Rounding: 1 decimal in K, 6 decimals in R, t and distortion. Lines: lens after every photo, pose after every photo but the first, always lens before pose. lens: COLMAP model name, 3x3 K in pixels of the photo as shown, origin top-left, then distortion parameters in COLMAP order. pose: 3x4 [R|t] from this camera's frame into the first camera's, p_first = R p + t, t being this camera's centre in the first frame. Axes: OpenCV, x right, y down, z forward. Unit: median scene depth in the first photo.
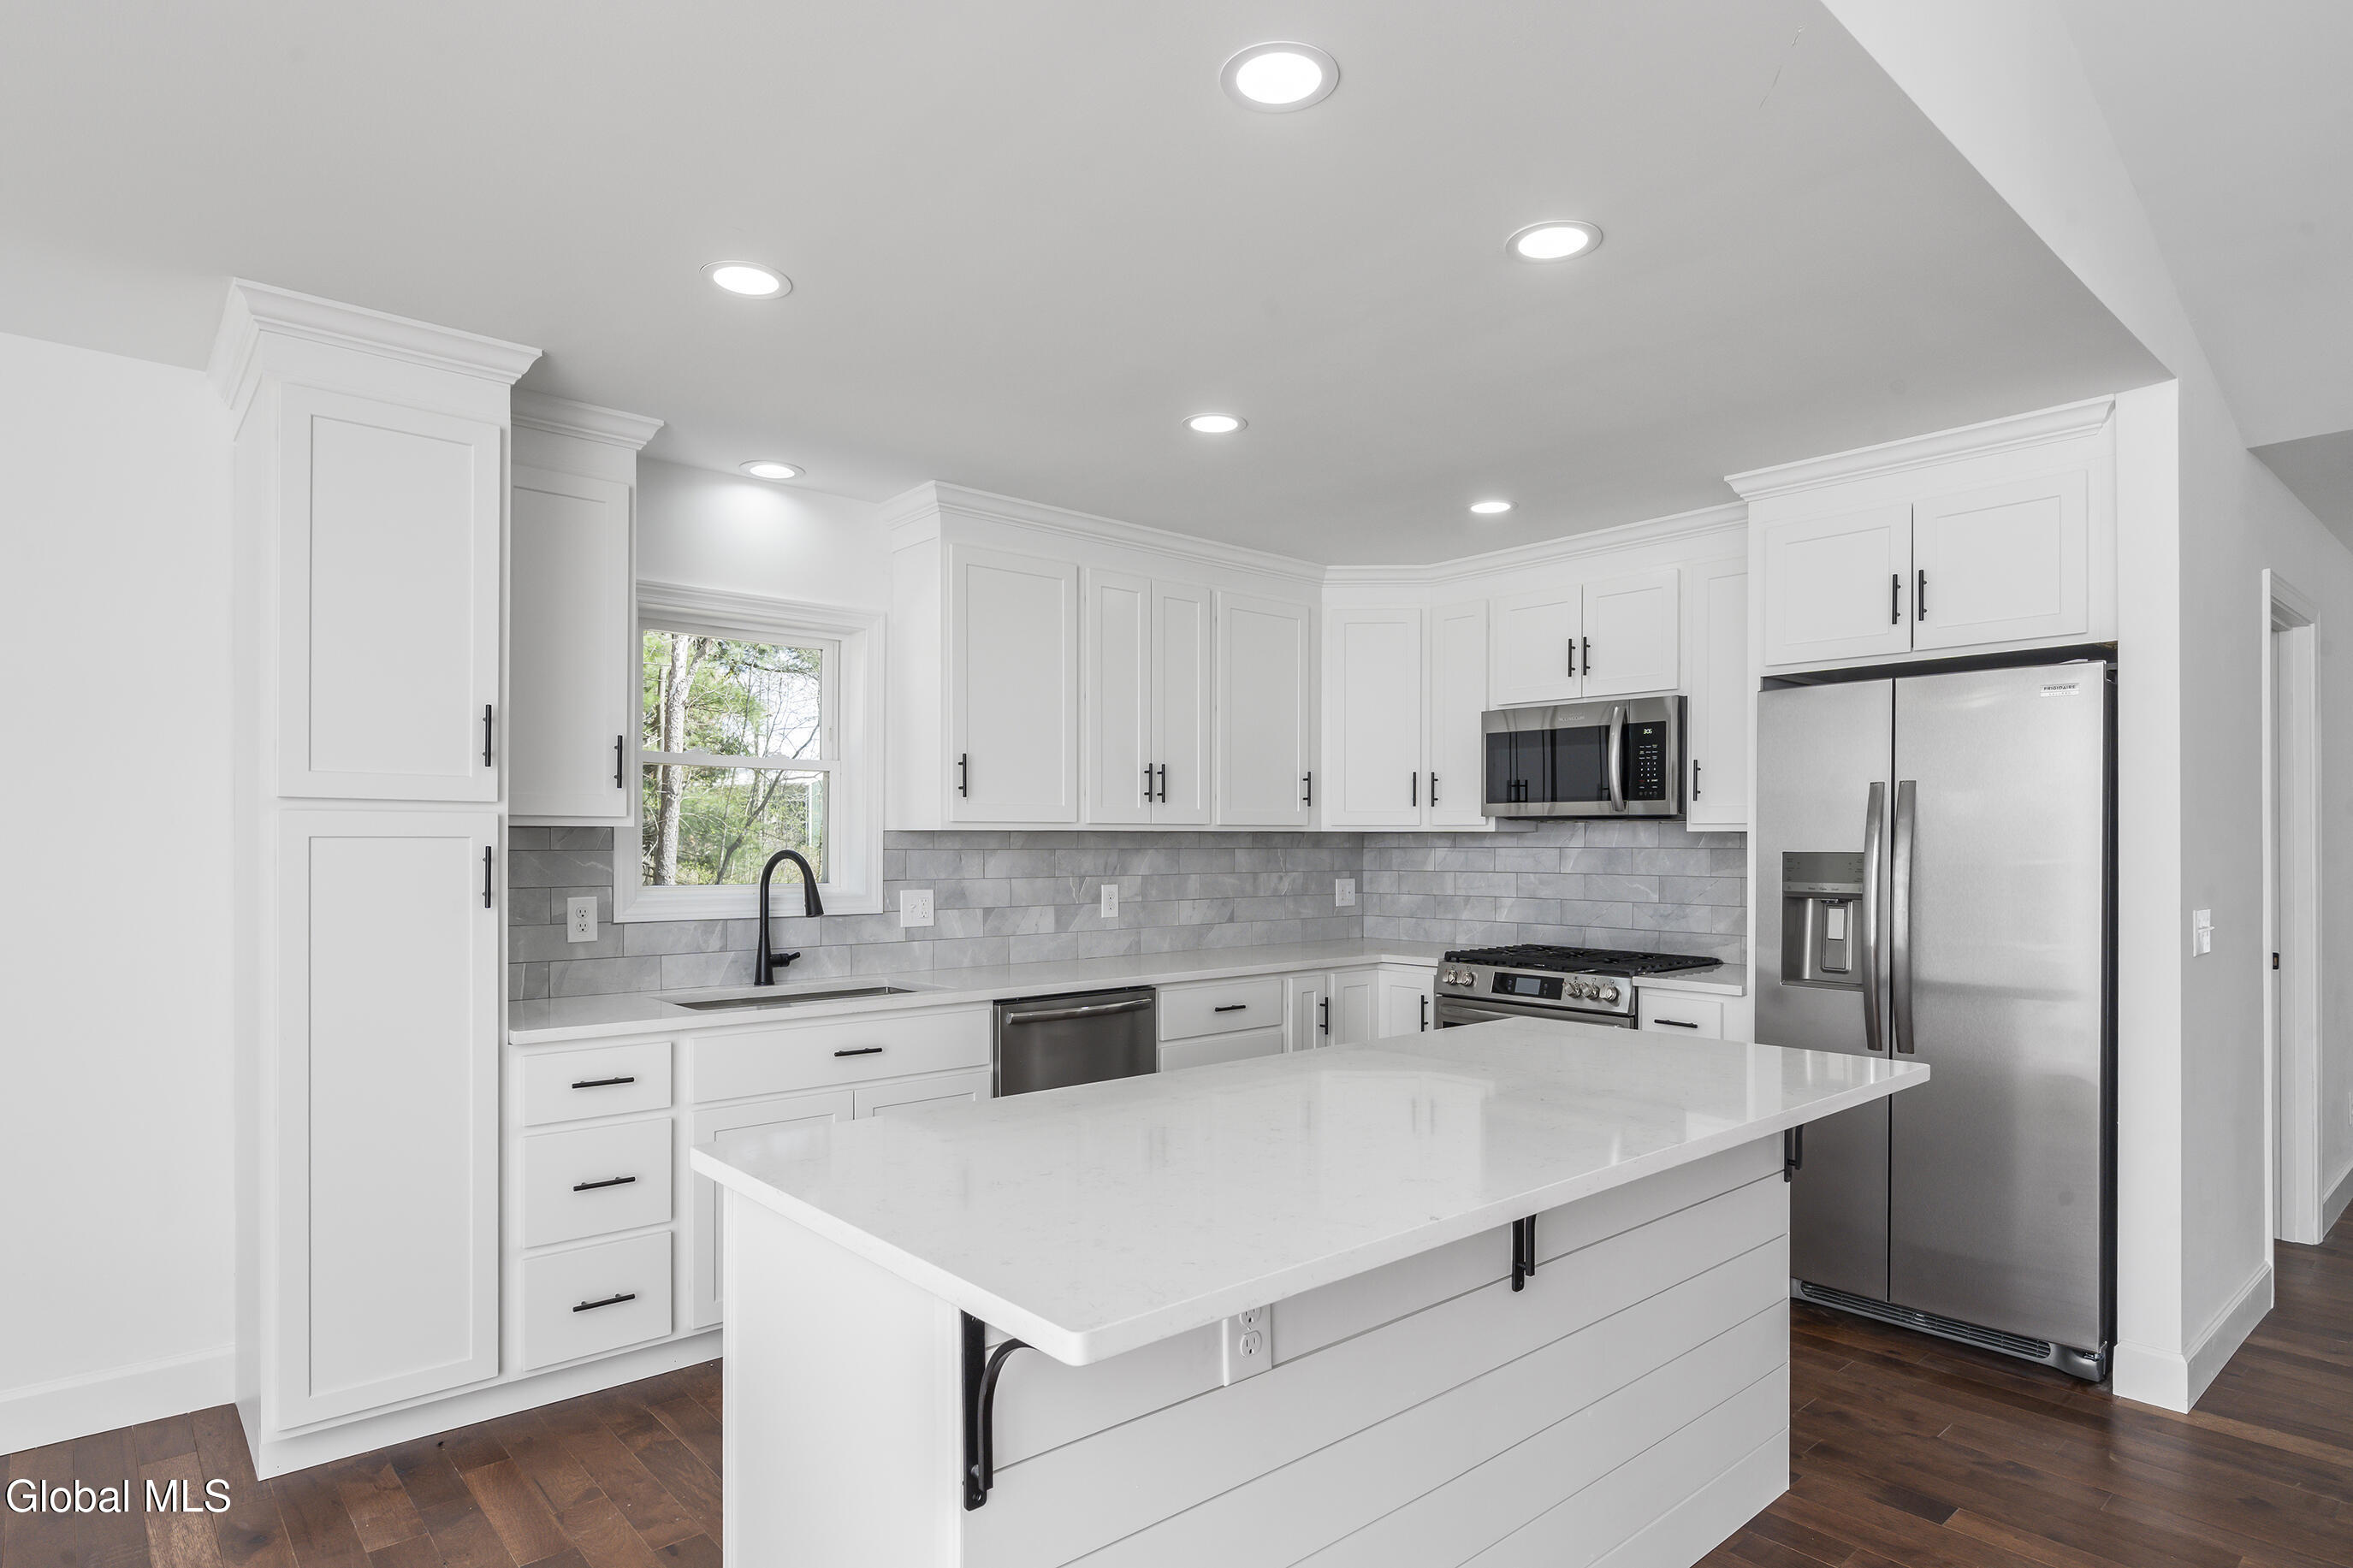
lens RADIAL K [[1273.7, 0, 1169.6], [0, 1273.7, 838.5], [0, 0, 1]] dist [-0.003346, -0.000703]
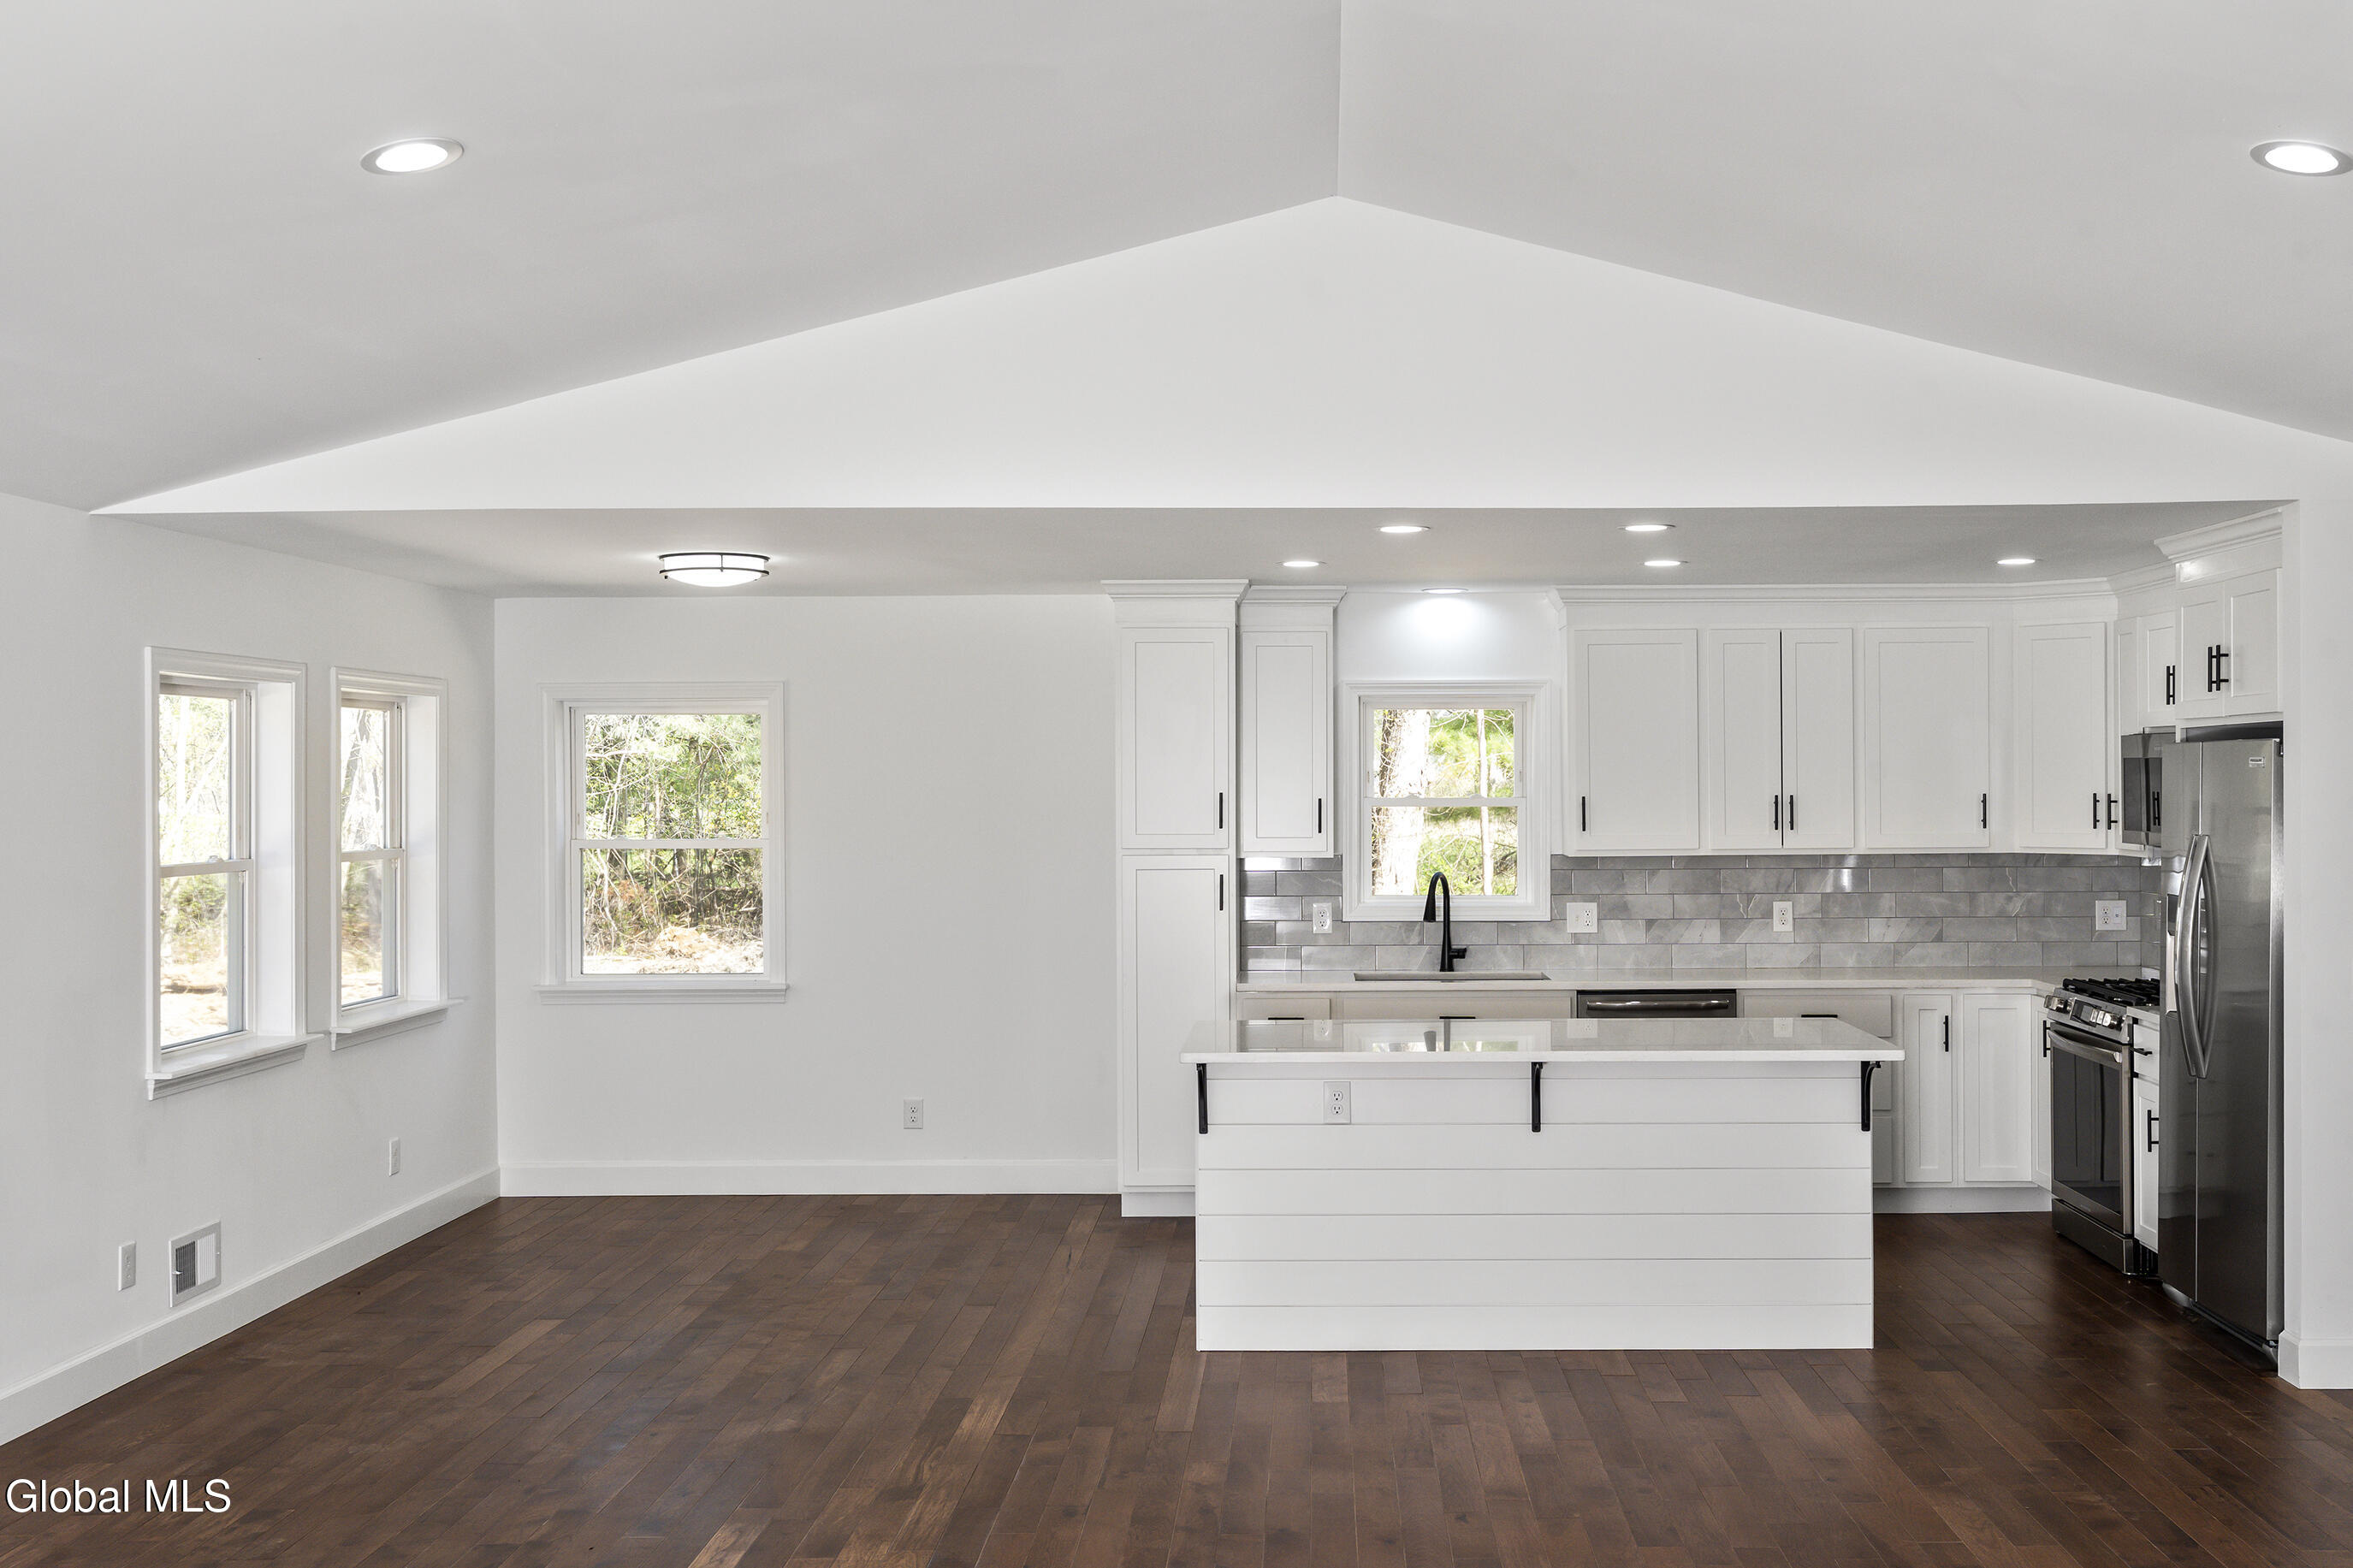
lens RADIAL K [[2310.8, 0, 1332.9], [0, 2310.8, 789.5], [0, 0, 1]] dist [0.020010, -0.006614]
pose [[0.759945, -0.003206, -0.649979, 1.009822], [0.007939, 0.999959, 0.004350, -0.076014], [0.649939, -0.008466, 0.759939, -0.799352]]
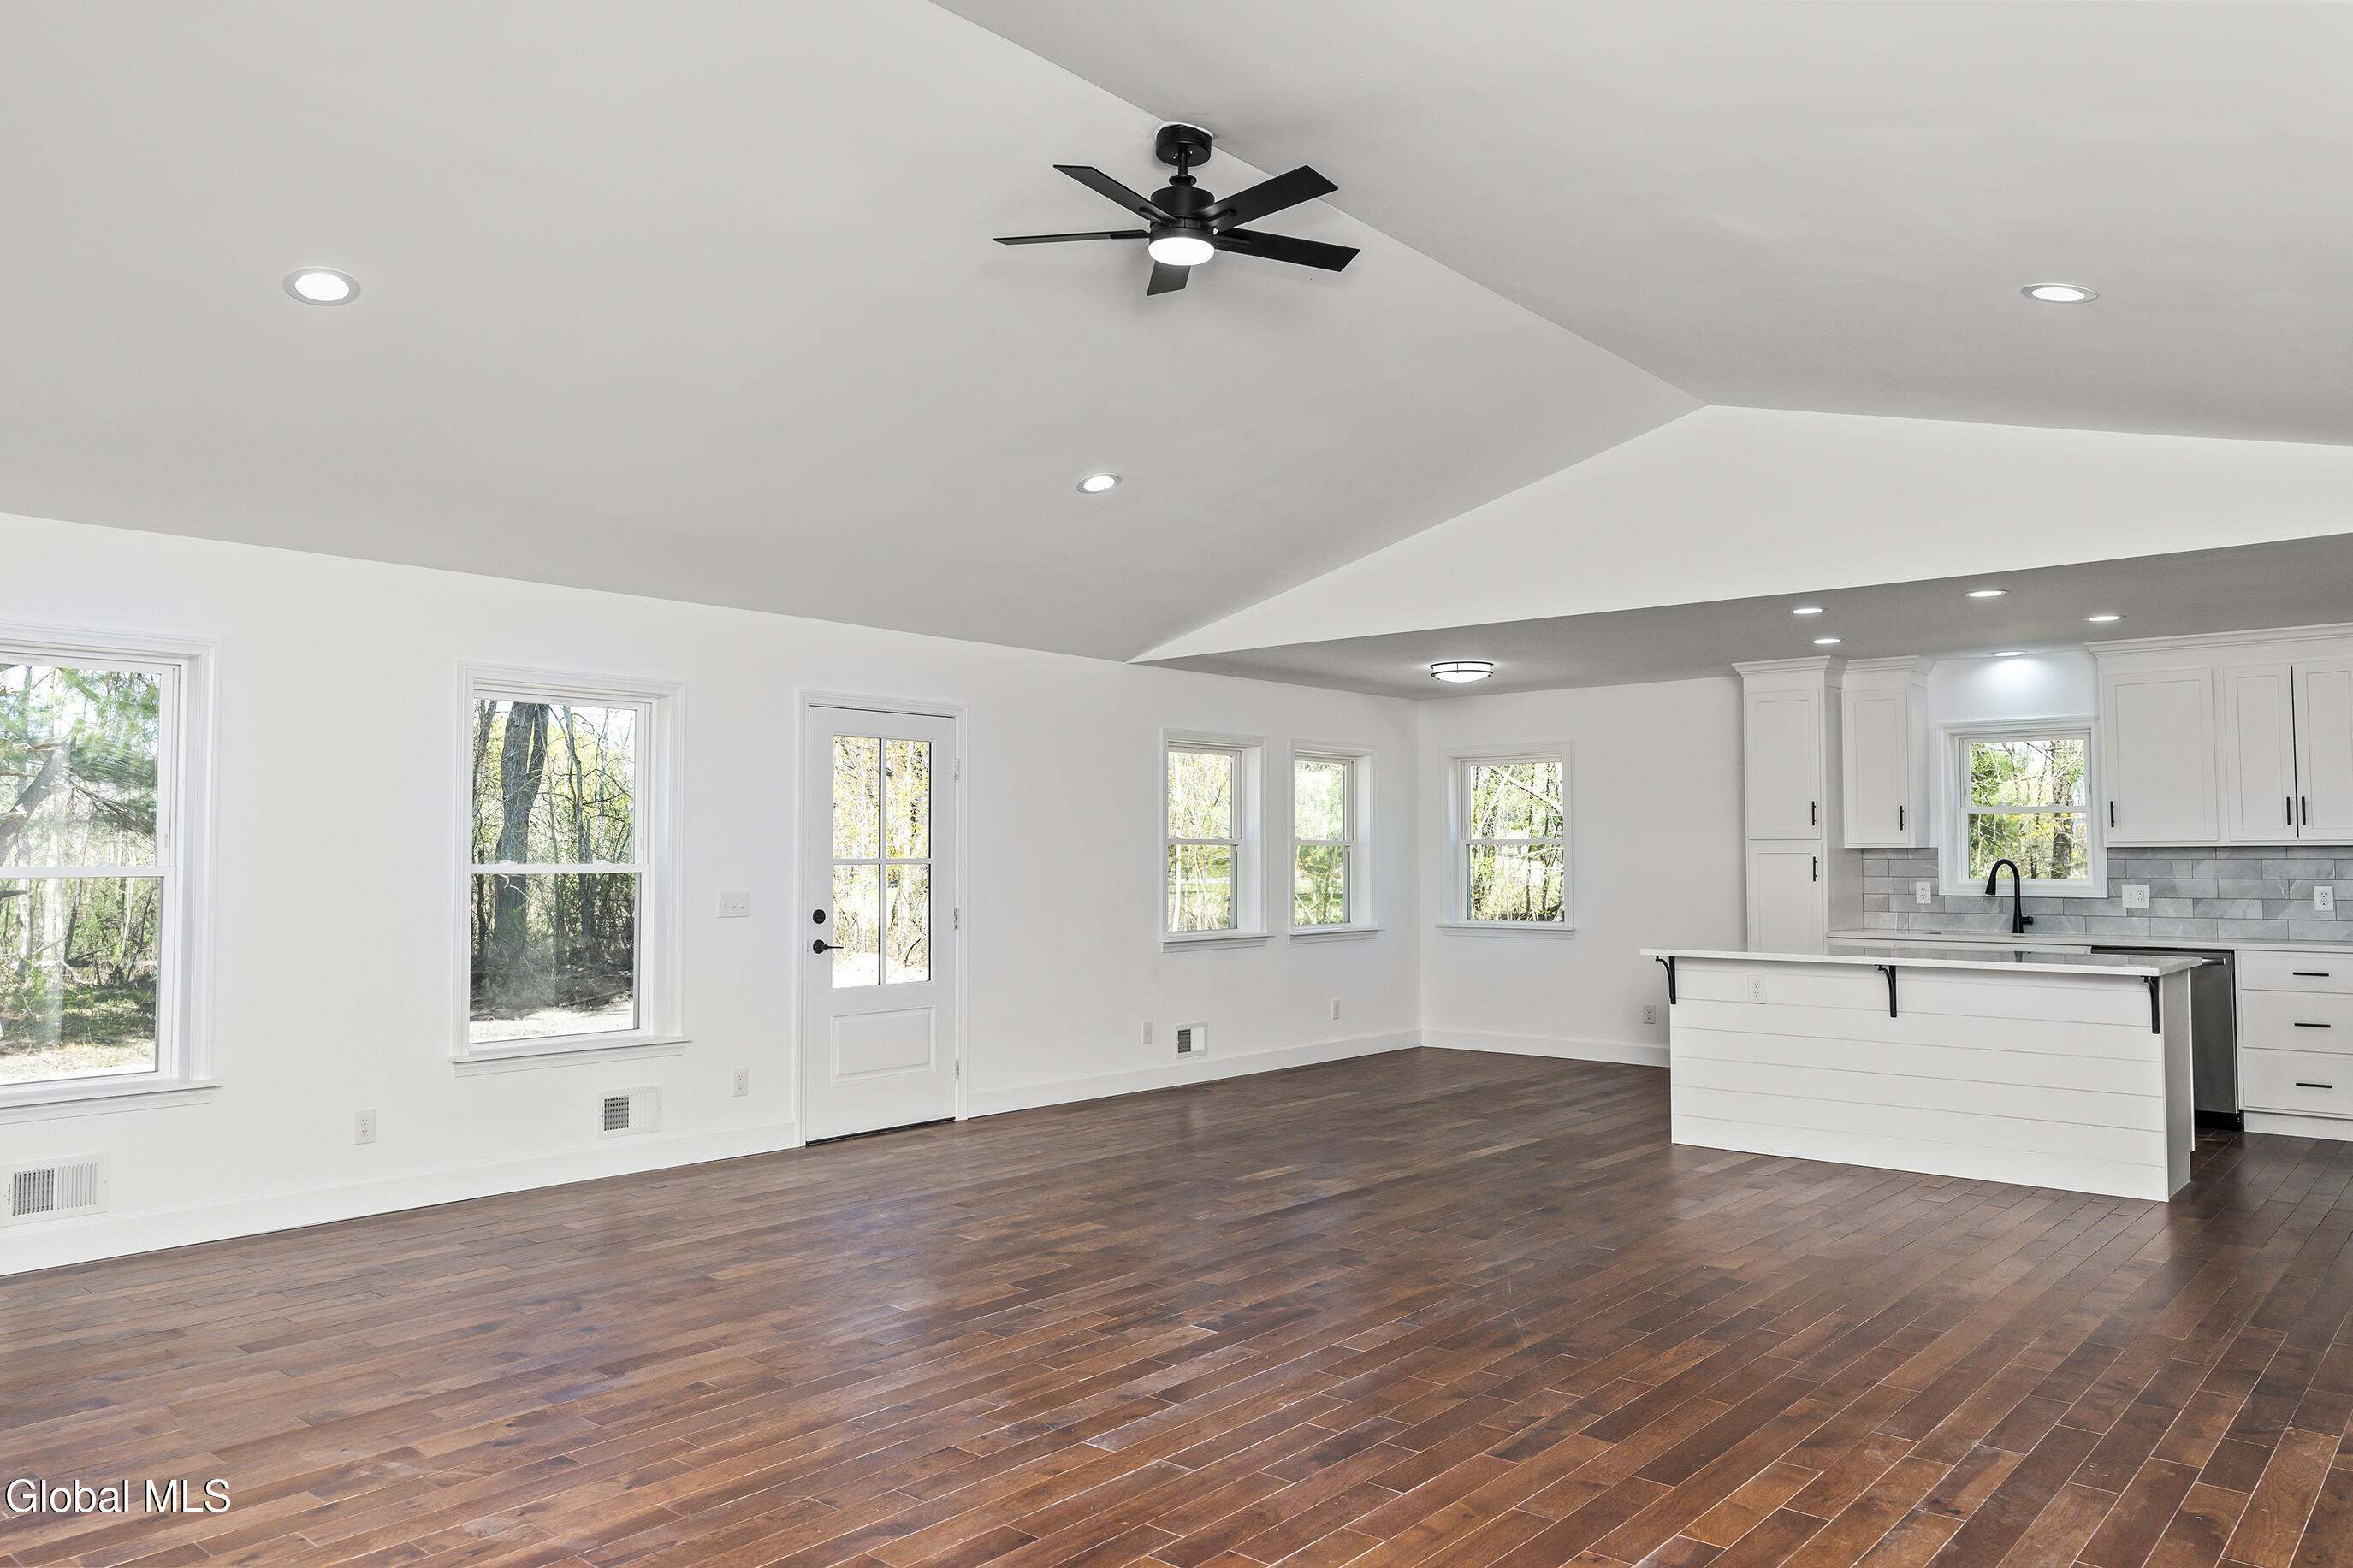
lens RADIAL K [[1658.1, 0, 1176.5], [0, 1658.1, 784.0], [0, 0, 1]] dist [0.001438, -0.001540]
pose [[0.149852, -0.047610, -0.987562, 1.582347], [0.003921, 0.998861, -0.047560, 0.008322], [0.988701, 0.003255, 0.149868, -0.464265]]
